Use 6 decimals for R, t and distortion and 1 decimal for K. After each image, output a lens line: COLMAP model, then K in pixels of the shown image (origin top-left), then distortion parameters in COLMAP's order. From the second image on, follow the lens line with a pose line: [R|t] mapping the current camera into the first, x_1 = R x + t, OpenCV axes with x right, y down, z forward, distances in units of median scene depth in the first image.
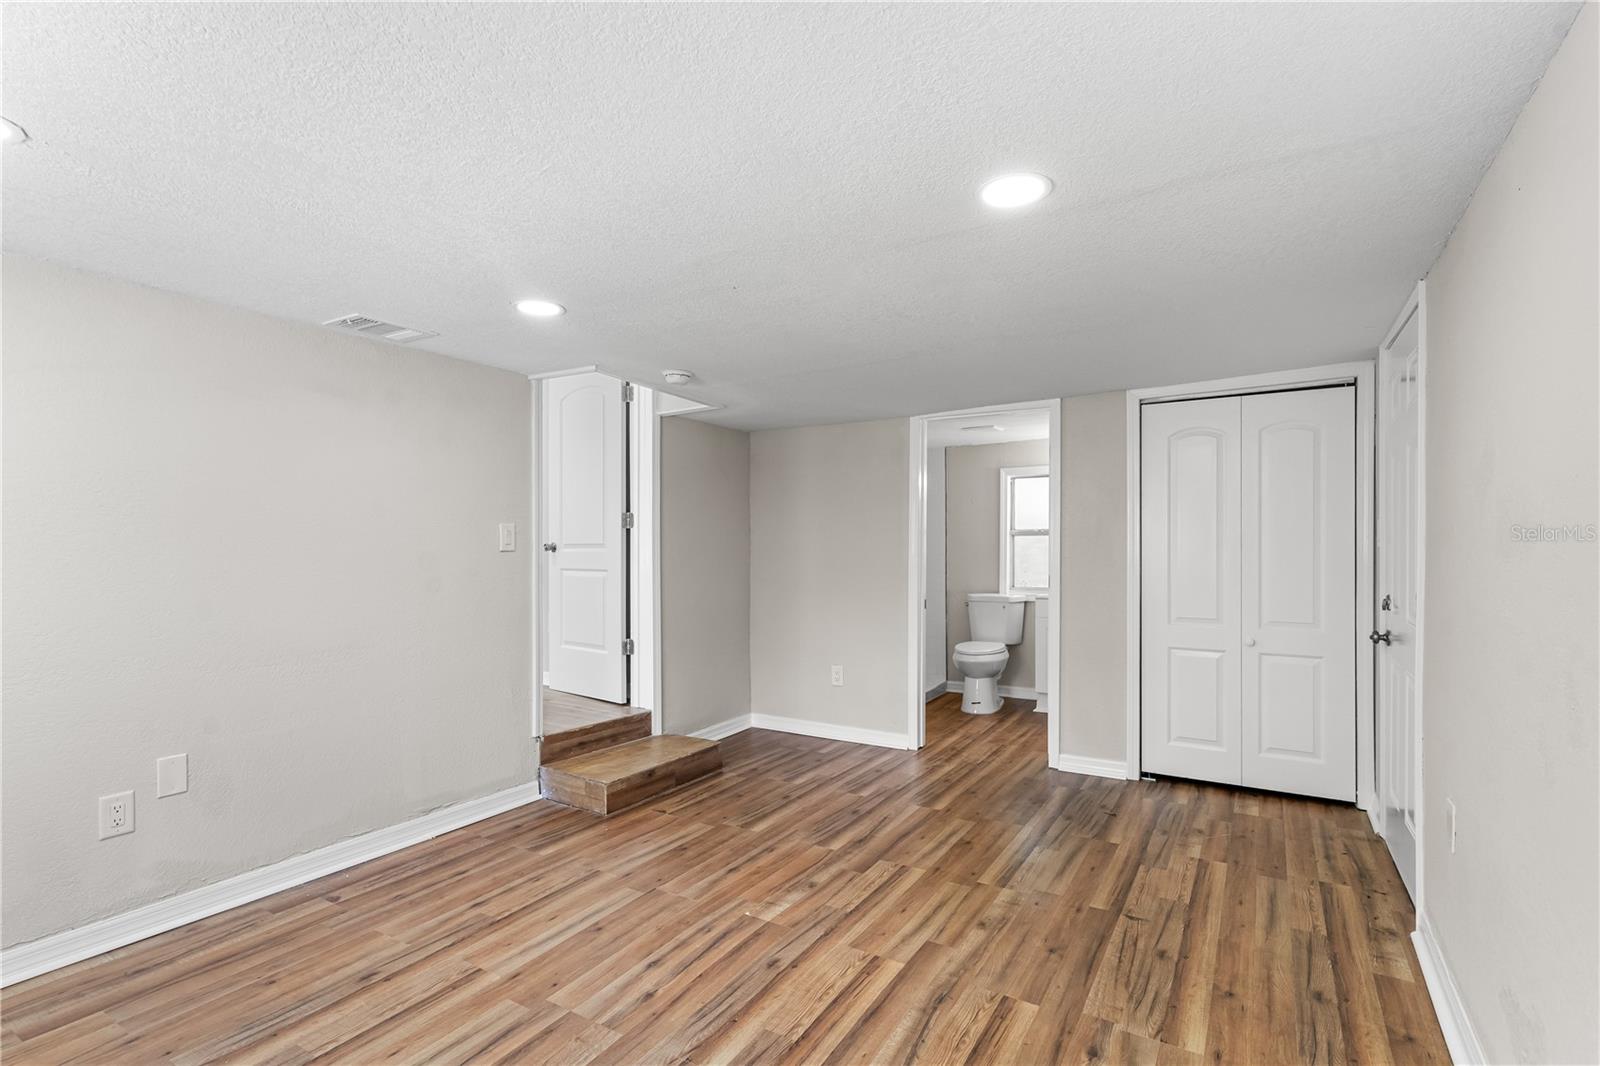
lens RADIAL K [[760.6, 0, 800.0], [0, 760.6, 533.0], [0, 0, 1]] dist [0.000361, 0.000180]
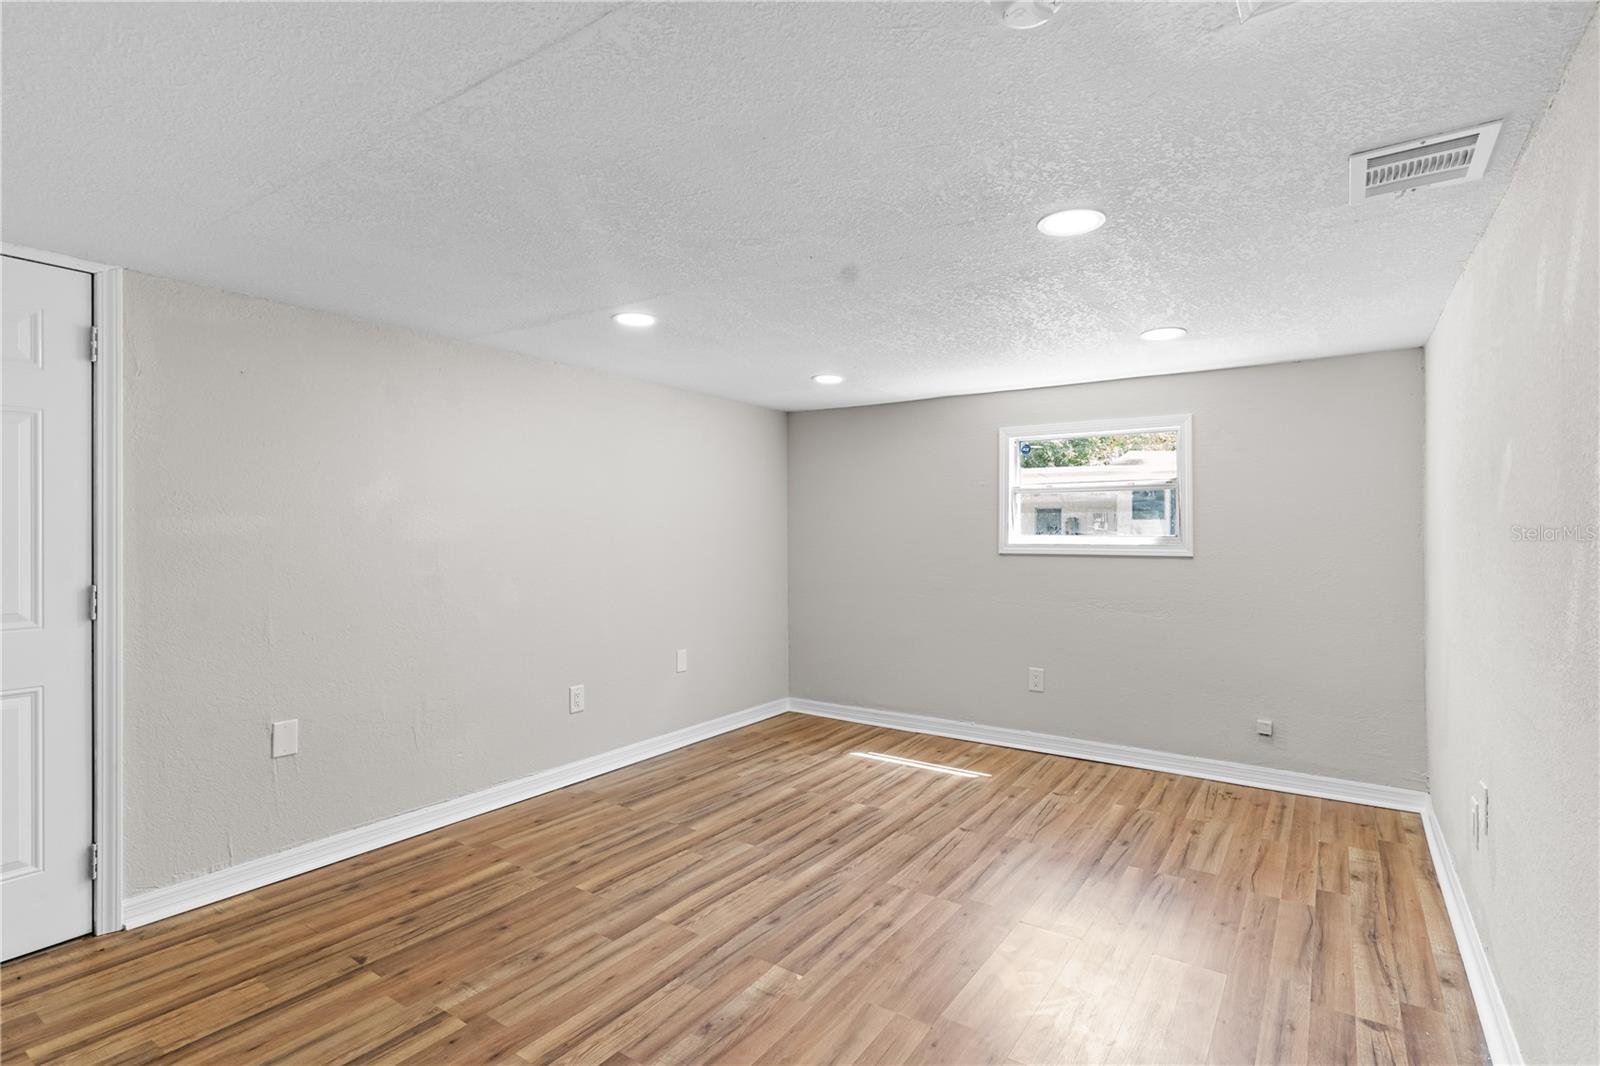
lens RADIAL K [[760.6, 0, 800.0], [0, 760.6, 533.0], [0, 0, 1]] dist [0.000361, 0.000180]
pose [[-0.998256, 0.001974, 0.058994, -0.130577], [0.001160, 0.999904, -0.013833, 0.029022], [-0.059015, -0.013740, -0.998163, 1.998654]]
